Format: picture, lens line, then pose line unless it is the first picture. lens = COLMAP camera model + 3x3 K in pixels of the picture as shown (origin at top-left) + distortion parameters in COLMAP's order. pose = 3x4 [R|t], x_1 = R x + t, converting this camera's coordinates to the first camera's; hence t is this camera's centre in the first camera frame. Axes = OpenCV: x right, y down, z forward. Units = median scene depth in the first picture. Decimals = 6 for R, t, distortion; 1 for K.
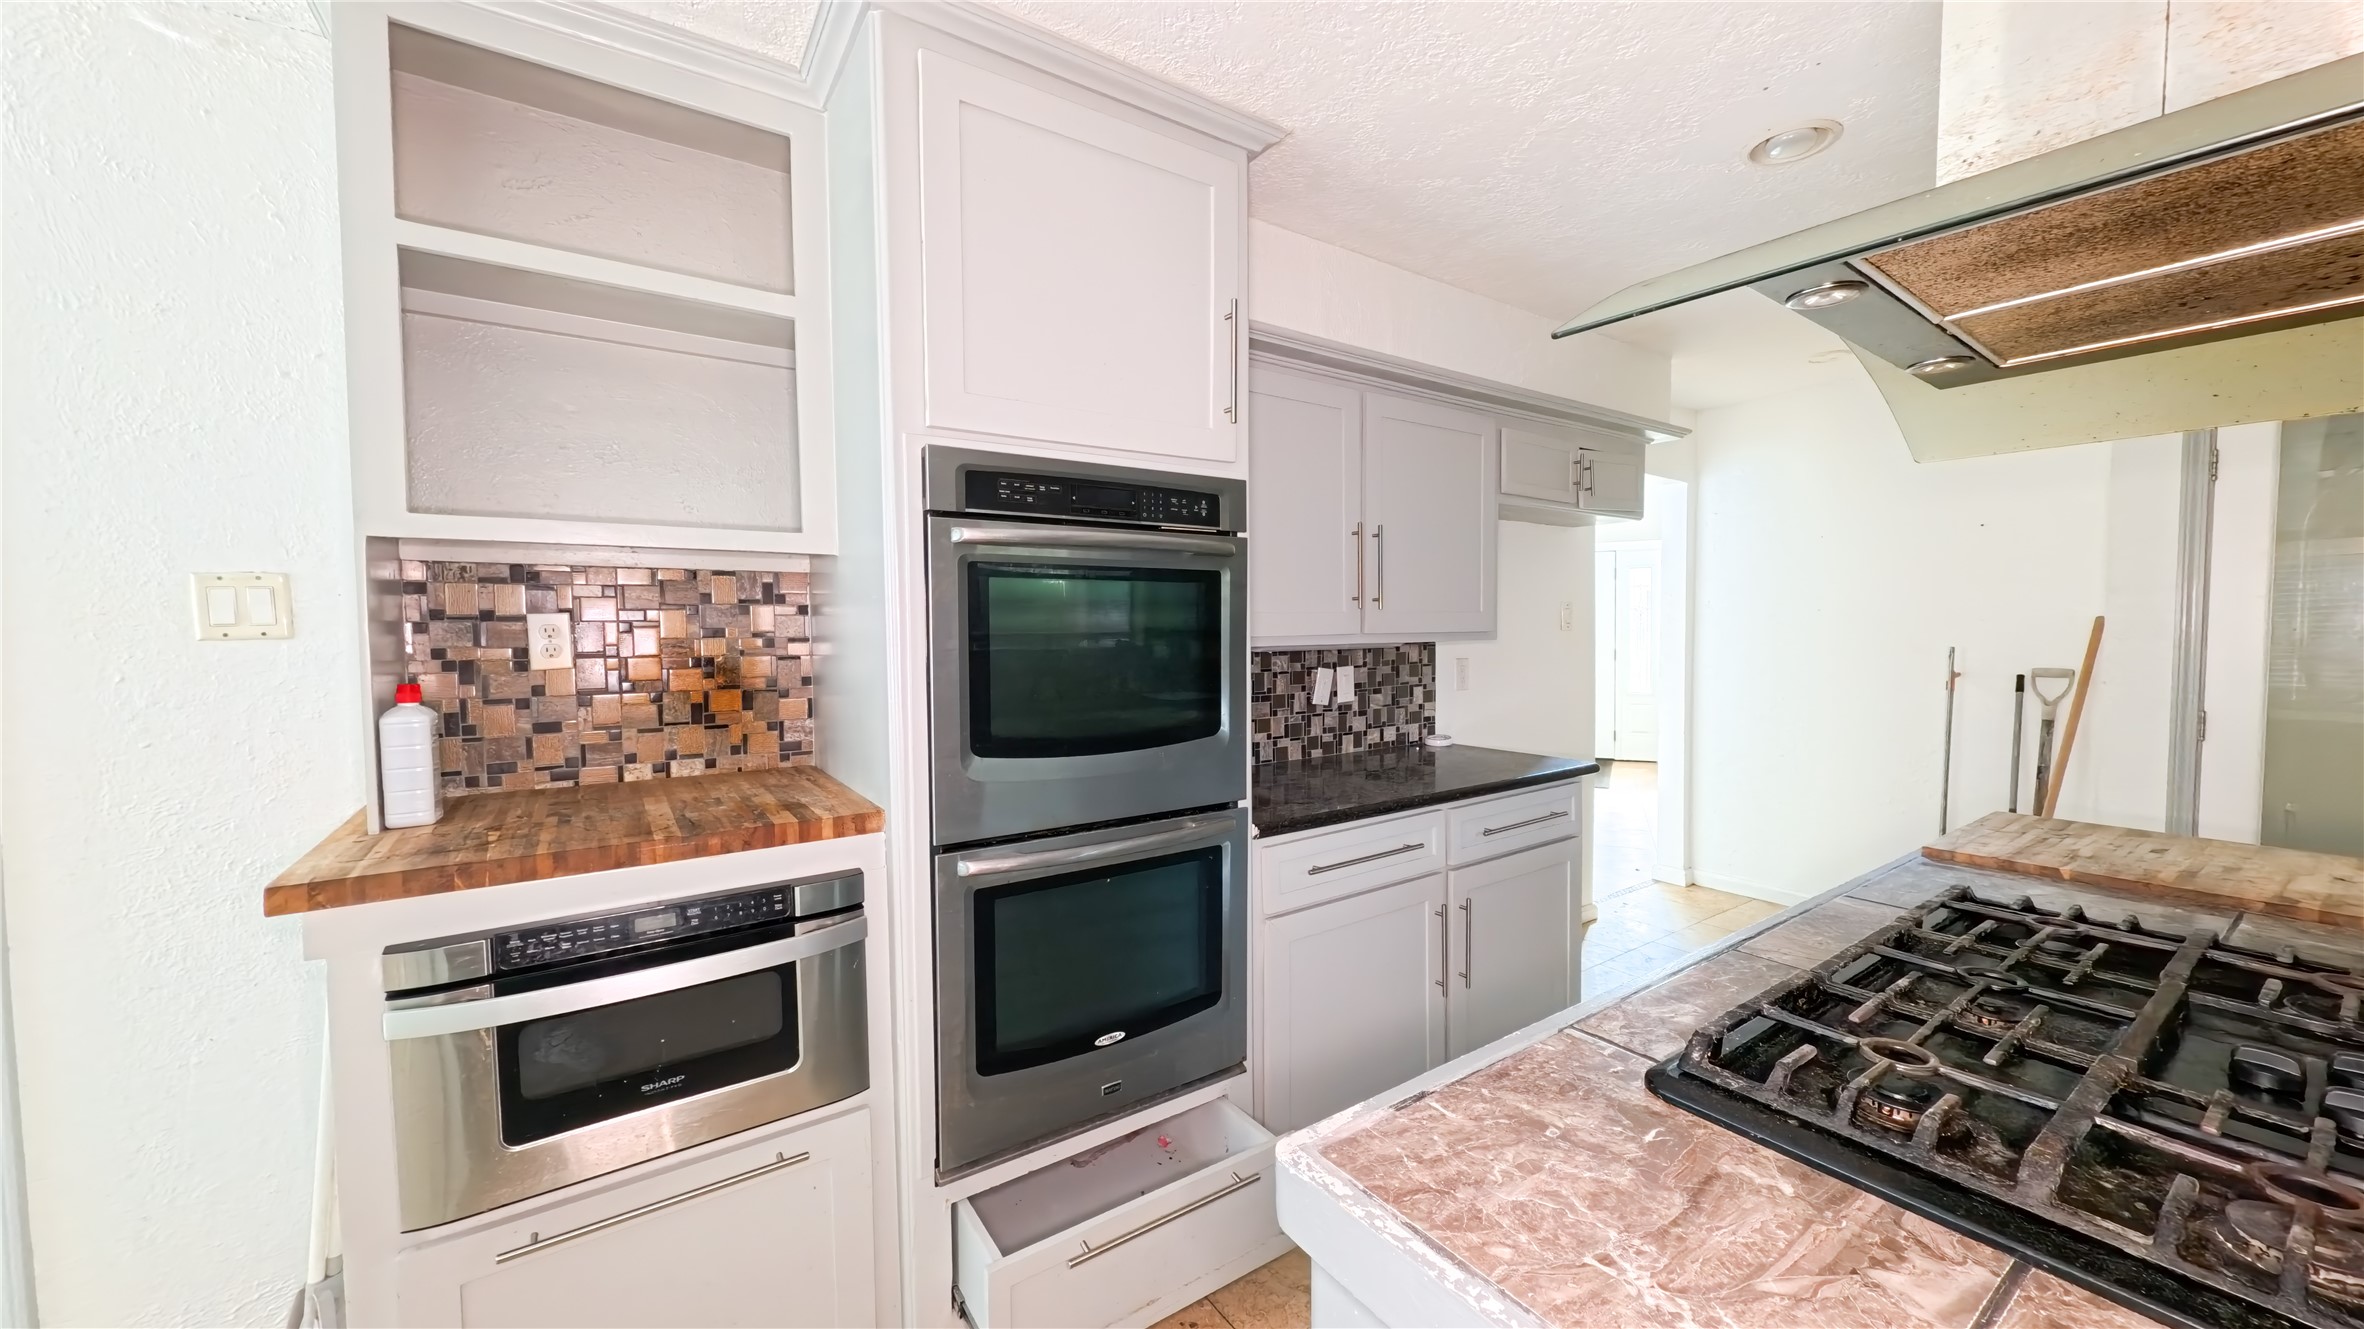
lens RADIAL K [[824.7, 0, 1166.4], [0, 824.7, 662.5], [0, 0, 1]] dist [-0.002557, -0.000581]
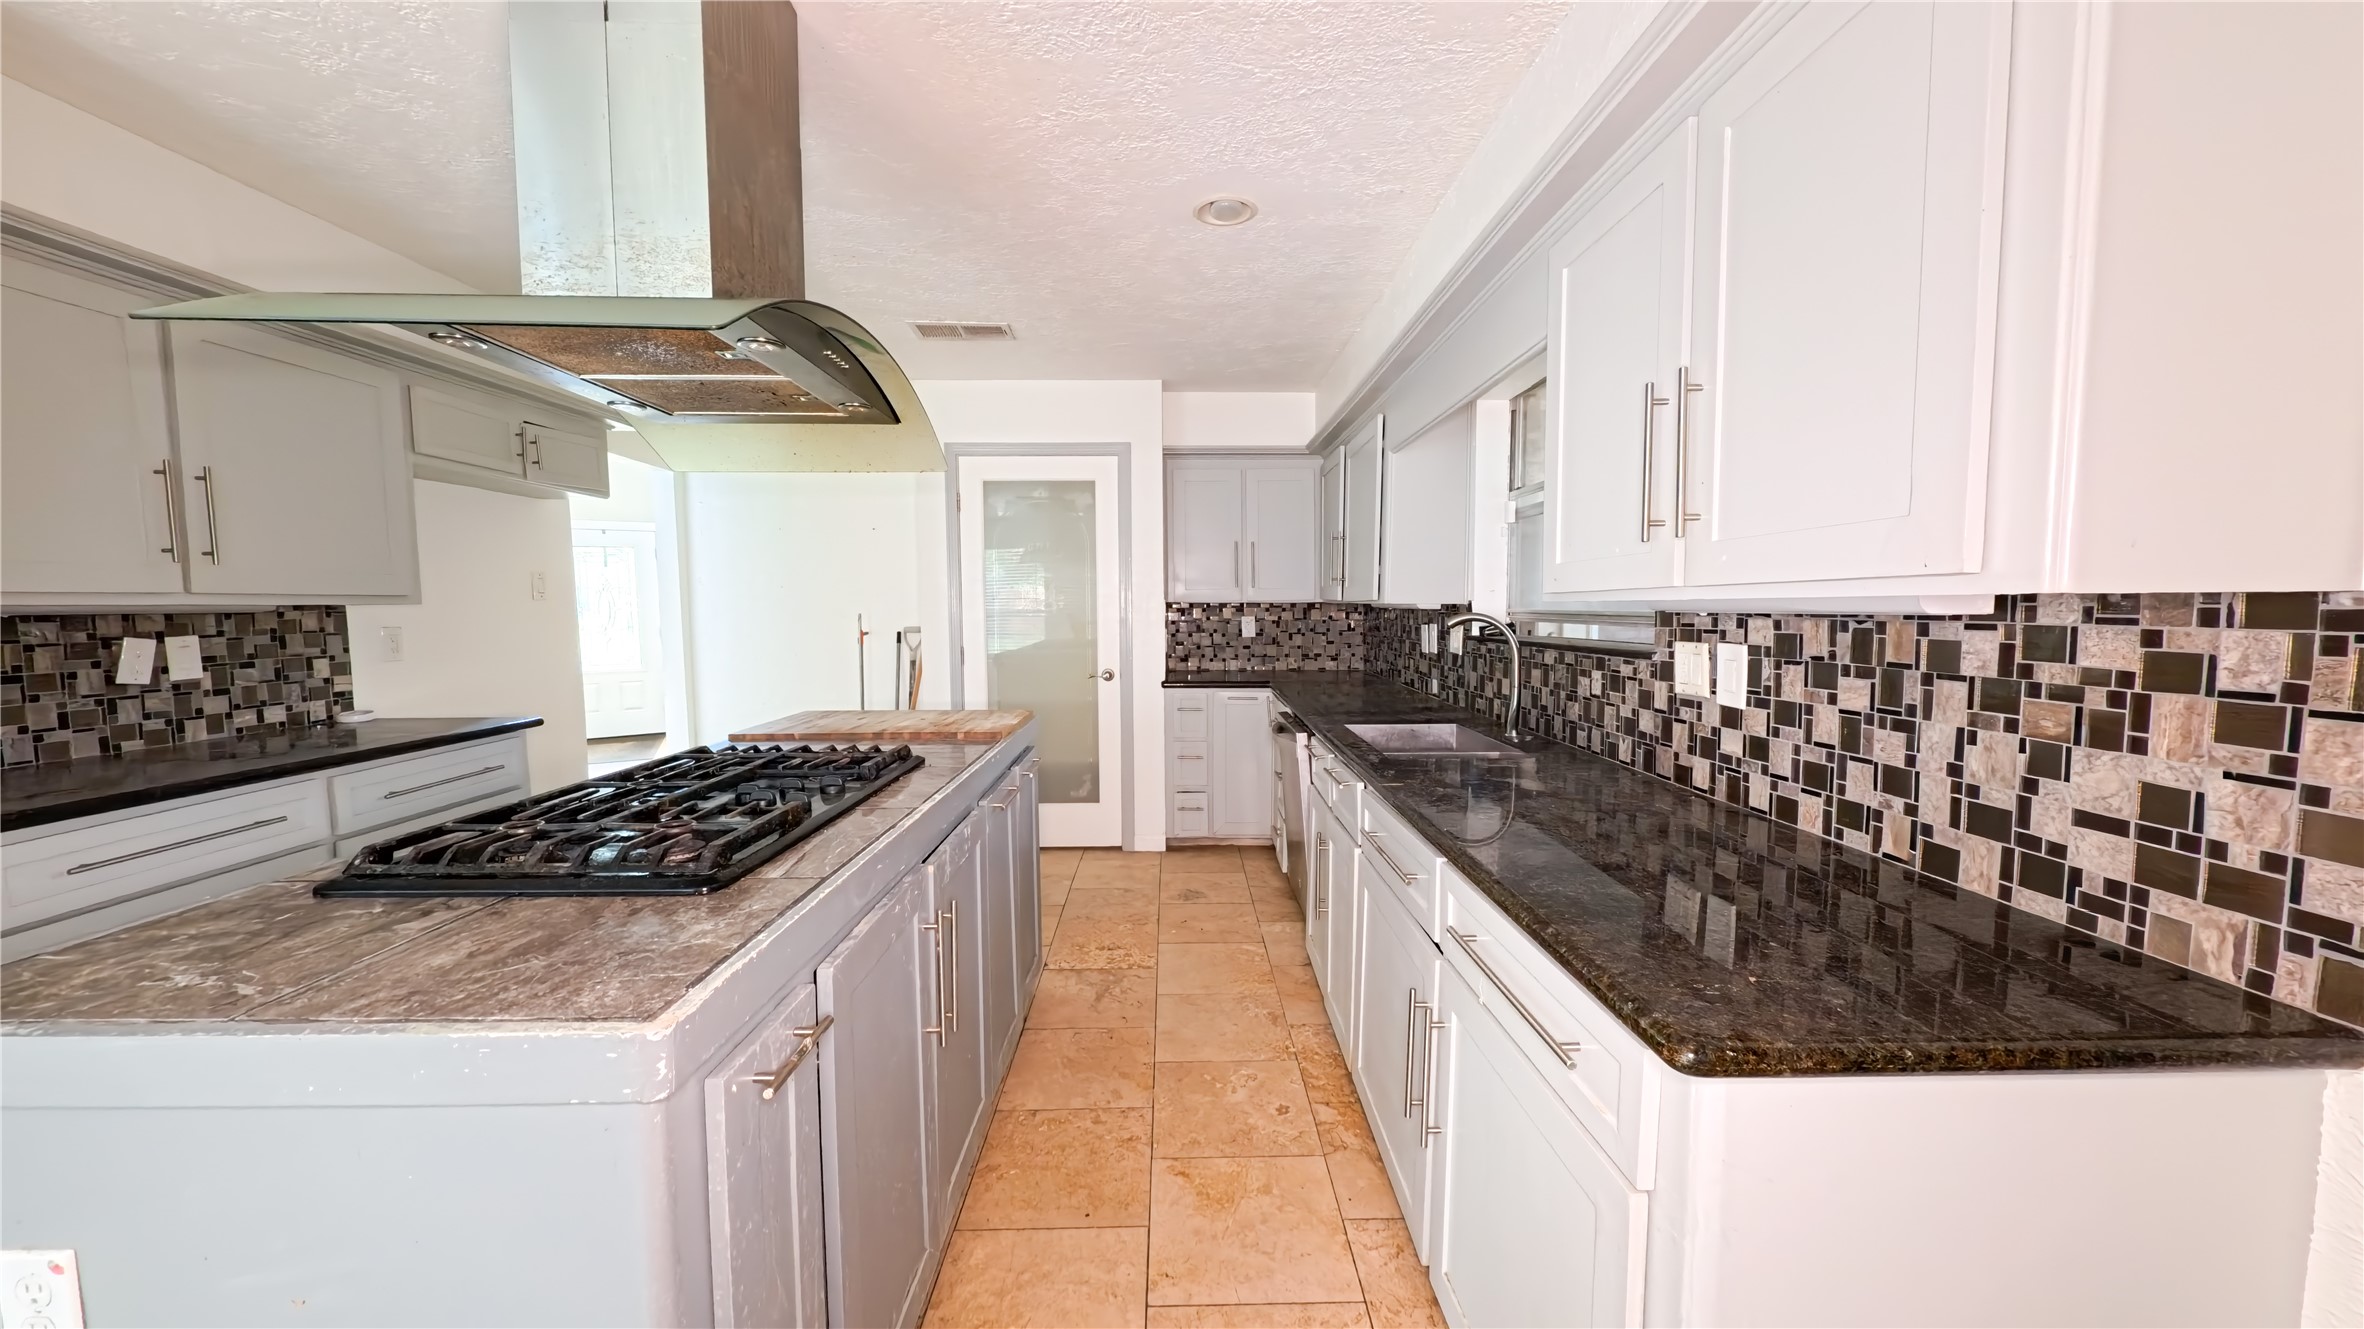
lens RADIAL K [[824.7, 0, 1191.9], [0, 824.7, 663.7], [0, 0, 1]] dist [-0.002557, -0.000581]
pose [[0.537495, -0.052729, 0.841617, 0.068926], [0.038405, 0.998538, 0.038033, 0.039548], [-0.842392, 0.011880, 0.538734, -0.276148]]
